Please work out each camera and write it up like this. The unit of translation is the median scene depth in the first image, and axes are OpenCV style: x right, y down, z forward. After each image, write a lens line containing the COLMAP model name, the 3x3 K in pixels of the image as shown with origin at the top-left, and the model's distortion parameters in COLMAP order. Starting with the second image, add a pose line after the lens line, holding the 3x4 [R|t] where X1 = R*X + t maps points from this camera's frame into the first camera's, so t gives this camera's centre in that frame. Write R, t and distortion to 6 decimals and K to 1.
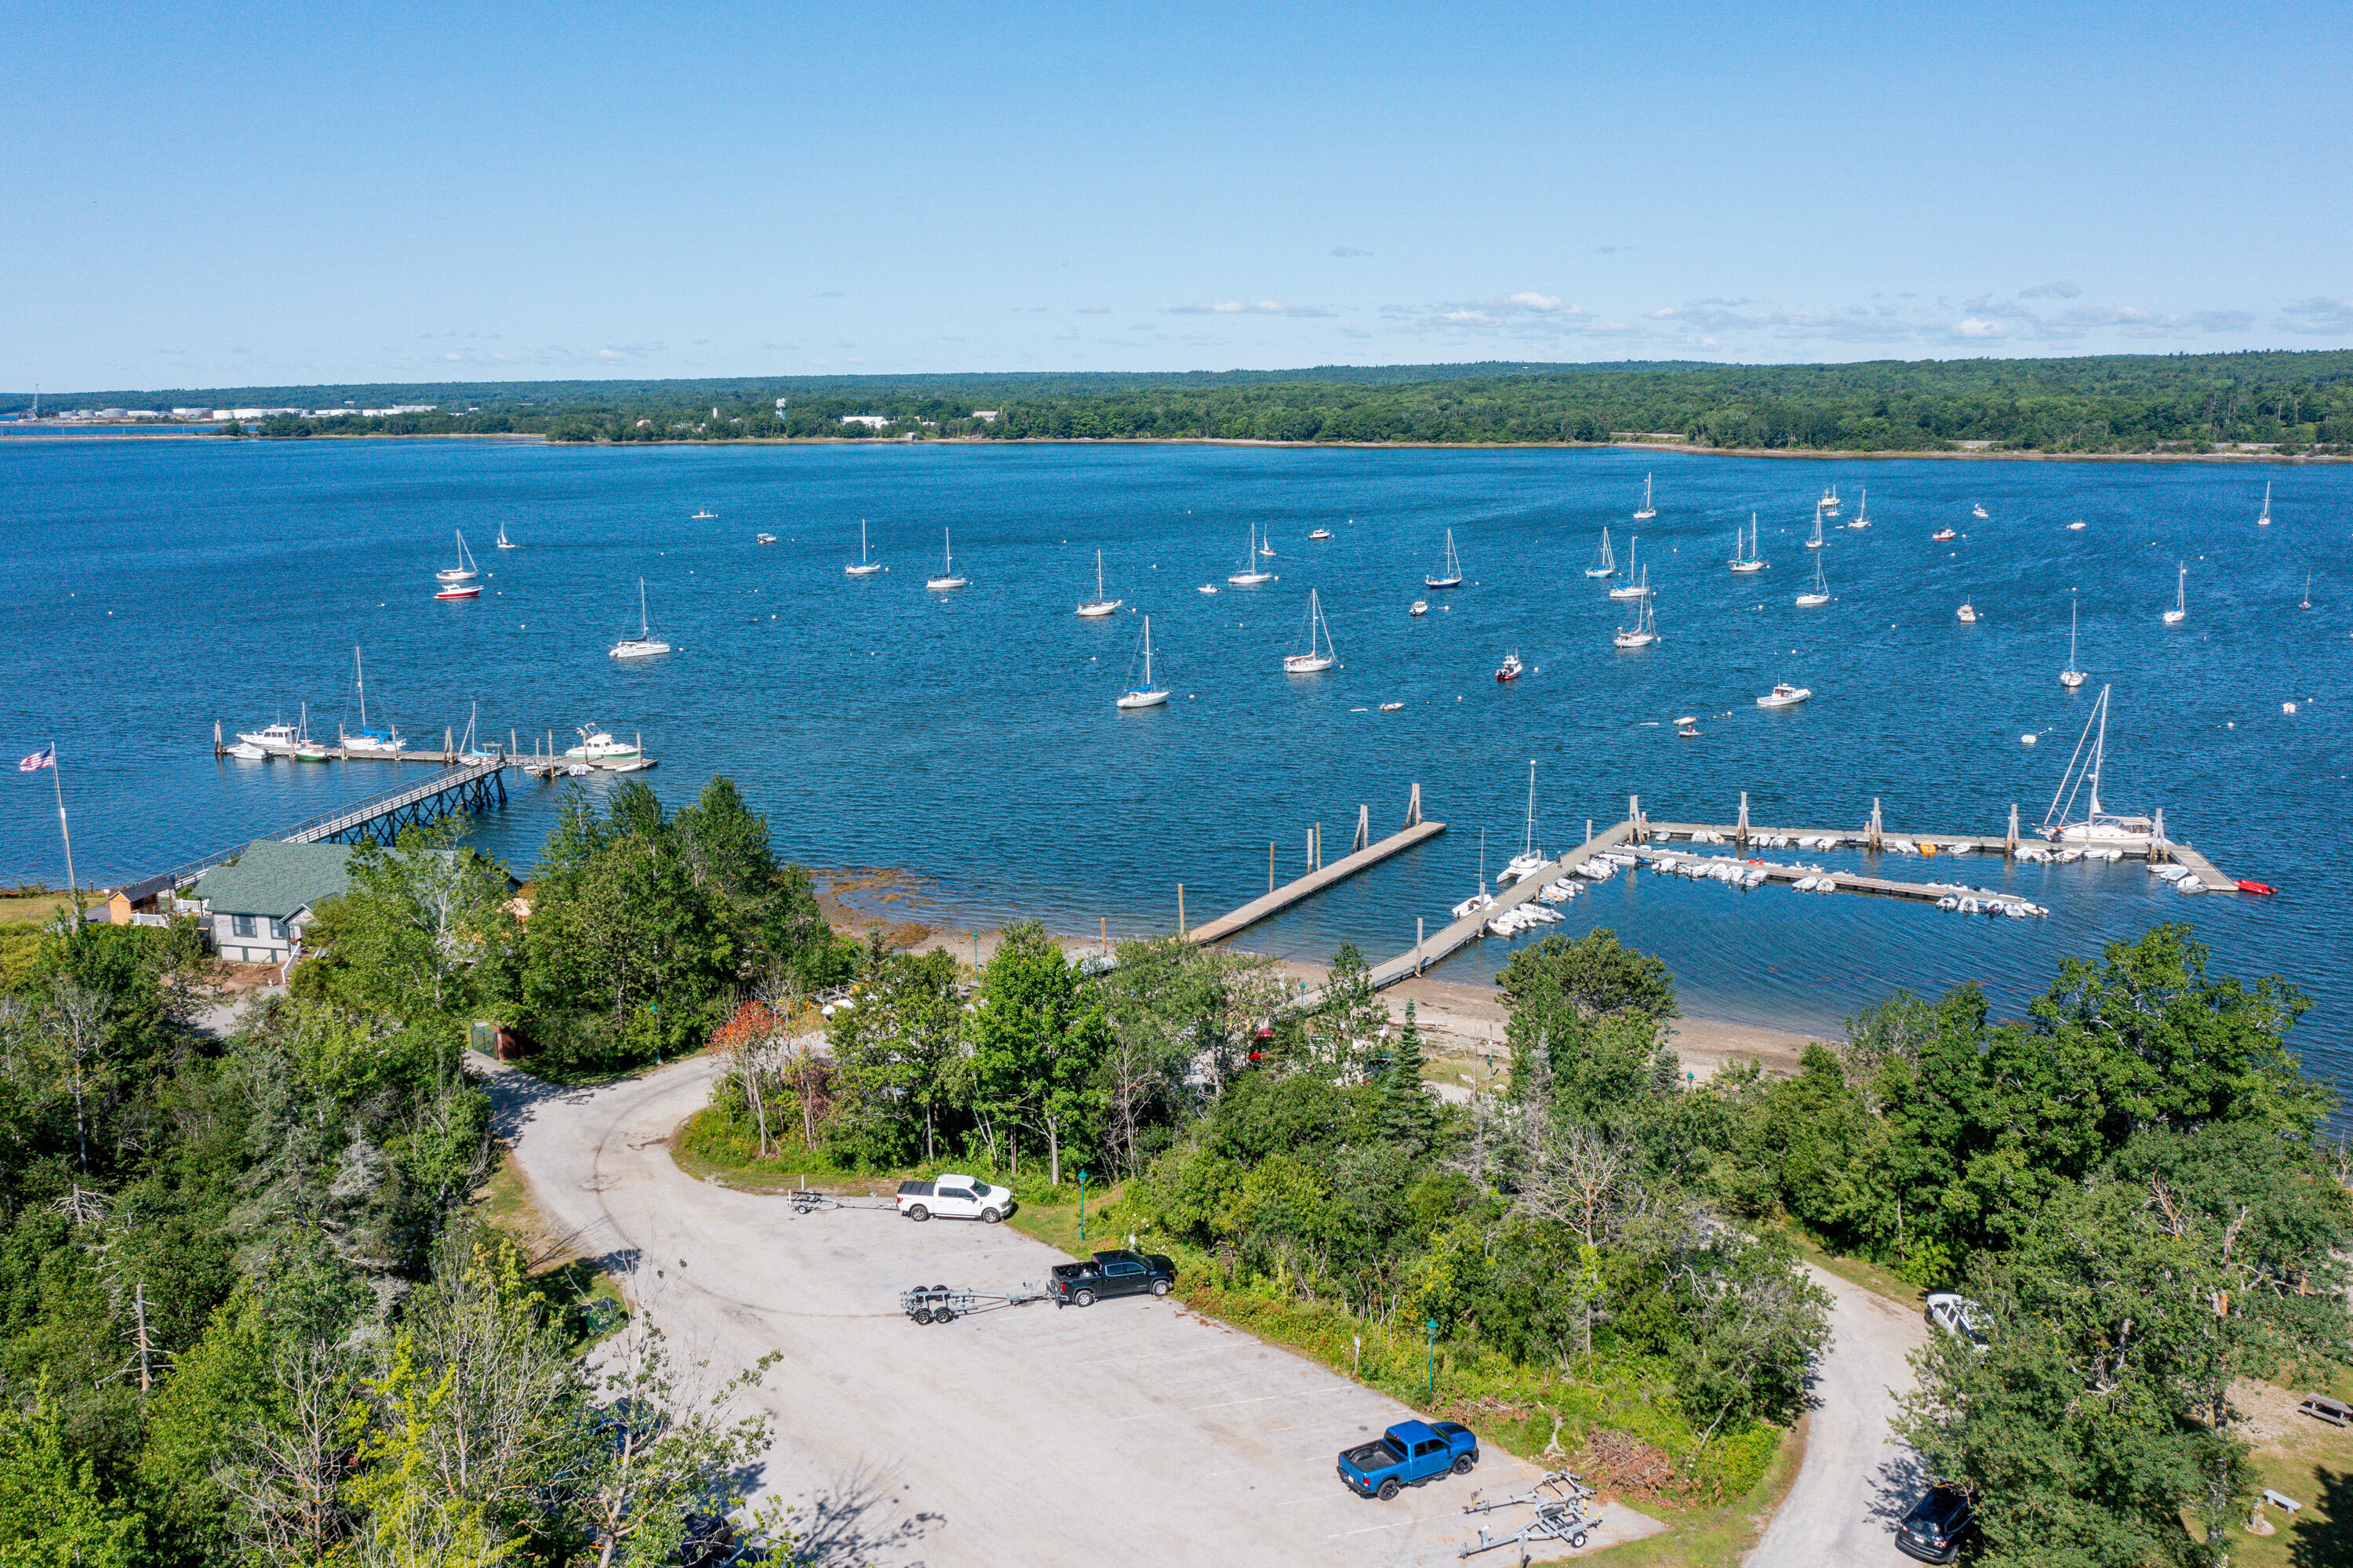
lens RADIAL K [[1879.2, 0, 1156.8], [0, 1879.2, 789.5], [0, 0, 1]] dist [-0.012829, 0.009945]
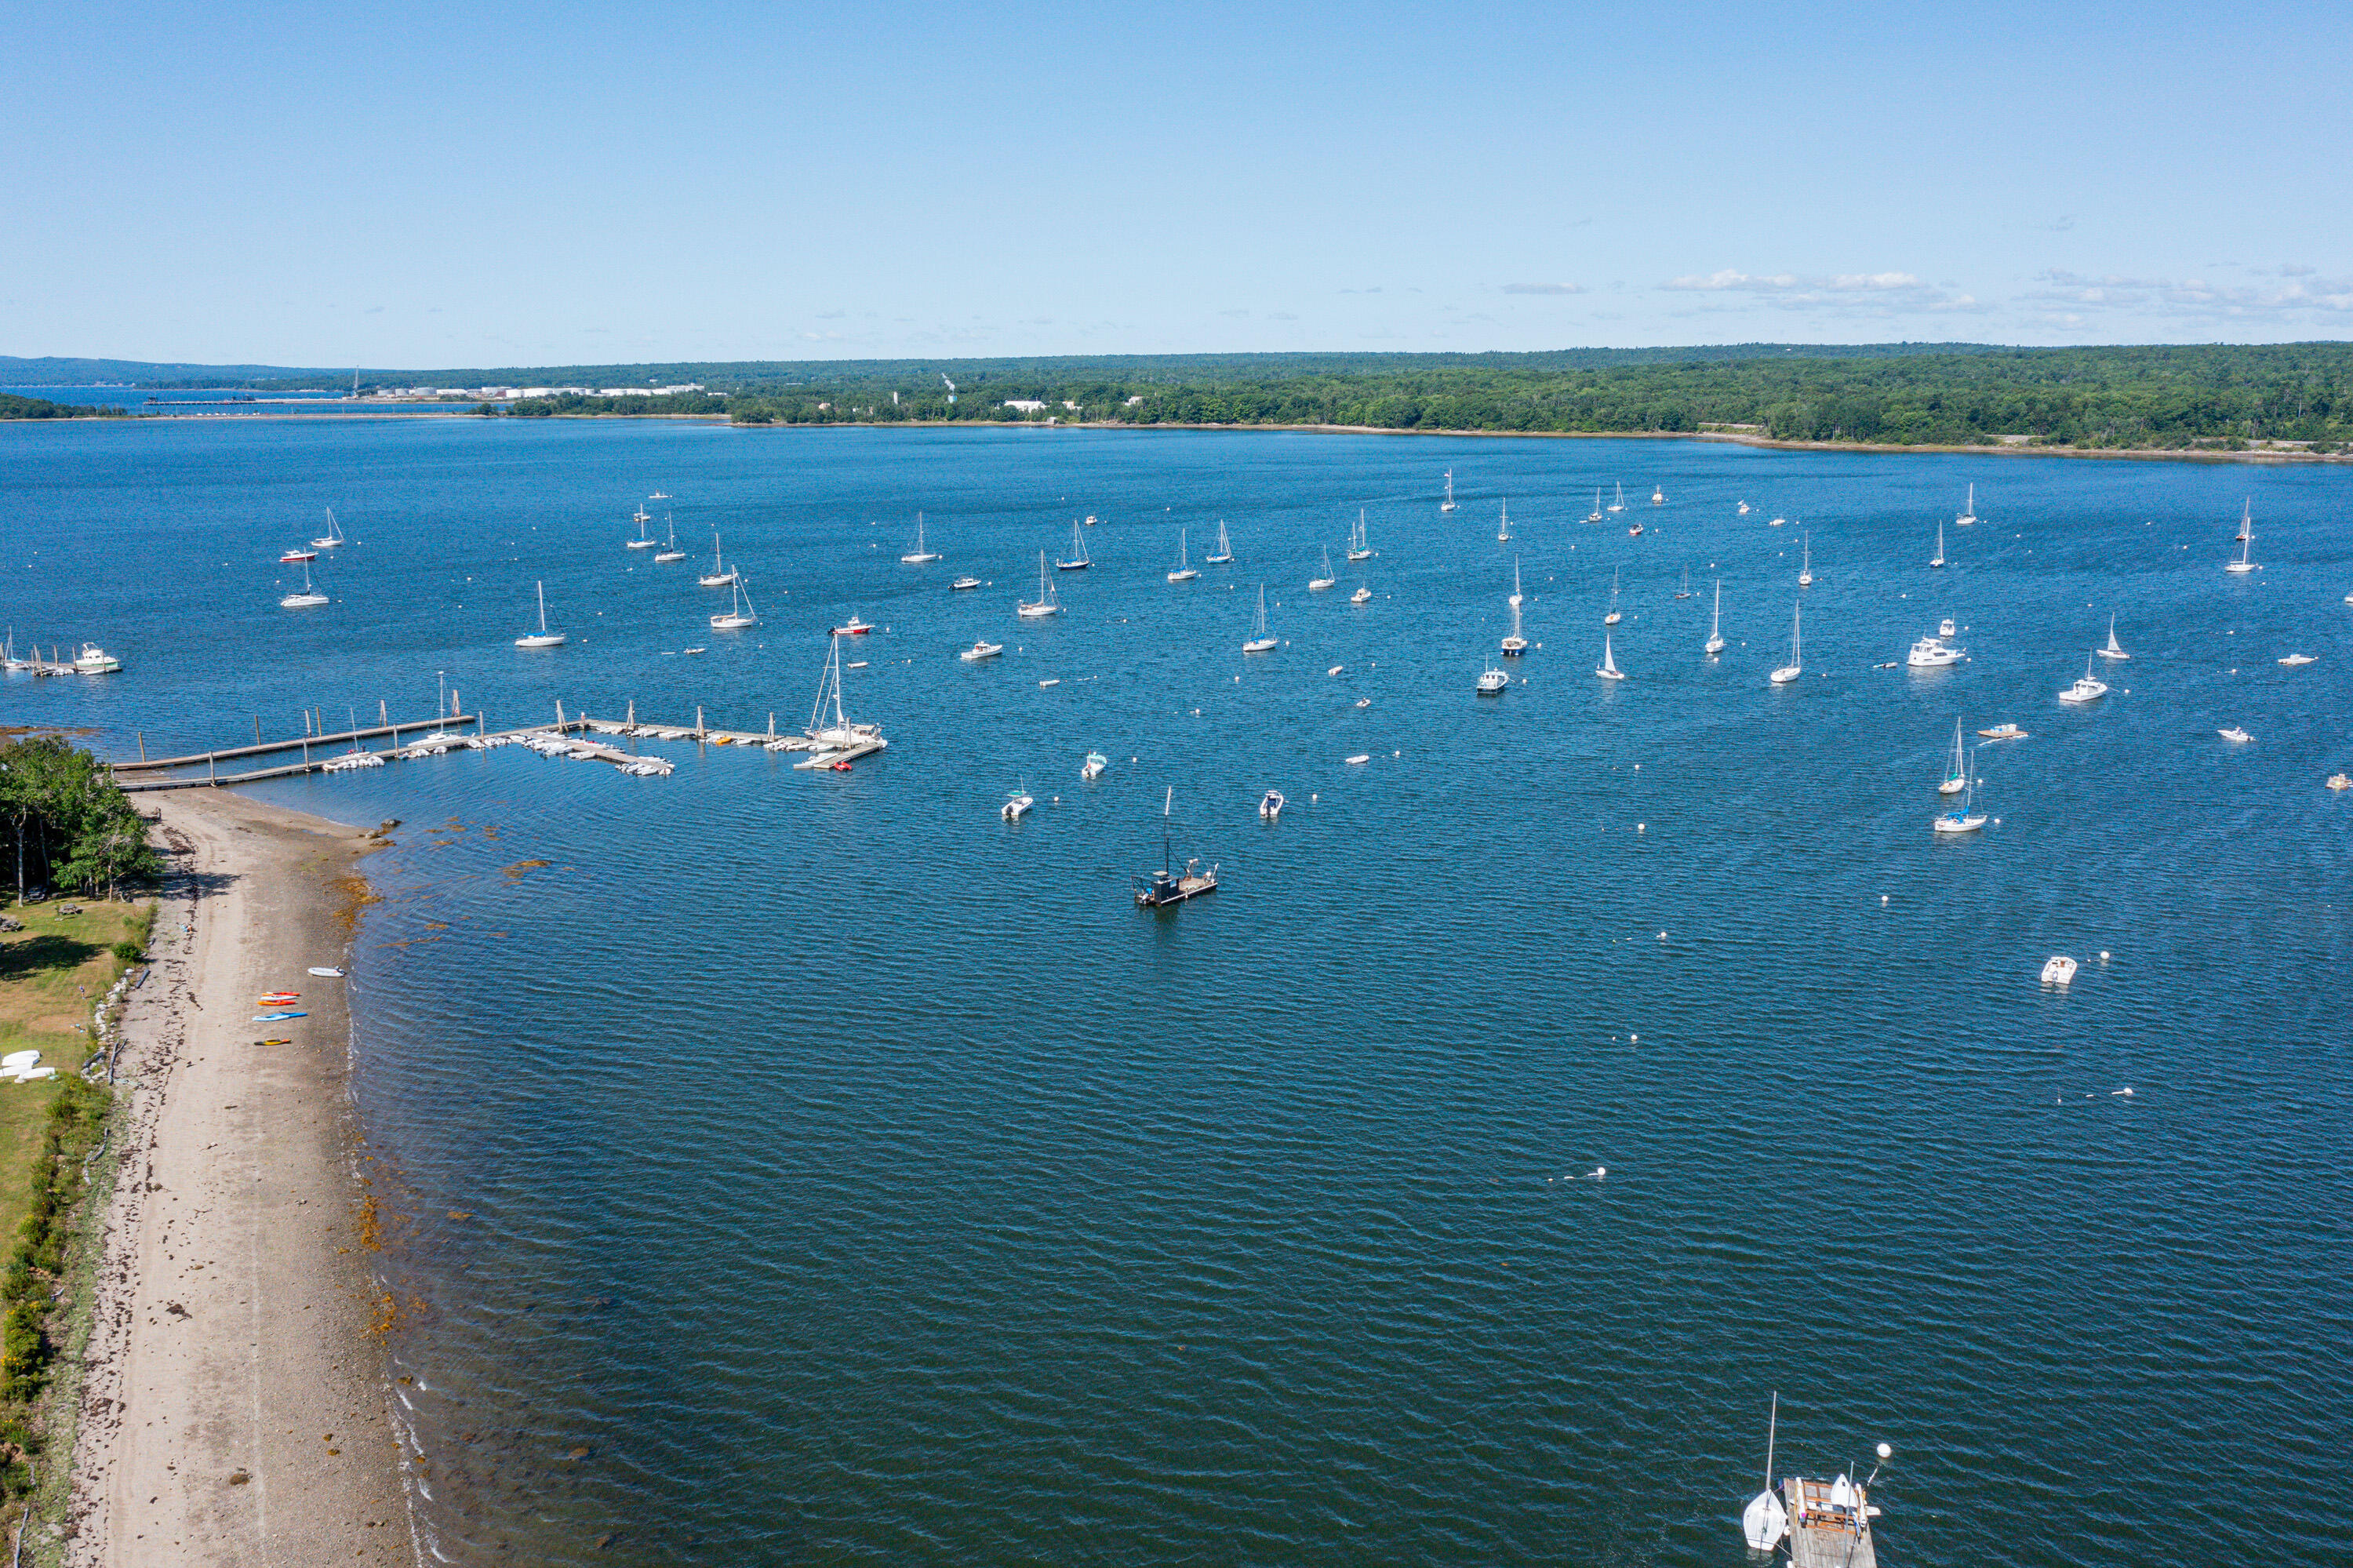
lens RADIAL K [[1879.2, 0, 1156.8], [0, 1879.2, 789.5], [0, 0, 1]] dist [-0.012829, 0.009945]
pose [[0.986509, 0.037927, -0.159253, 0.121105], [-0.036111, 0.999246, 0.014285, 0.004434], [0.159674, -0.008341, 0.987135, -0.052008]]
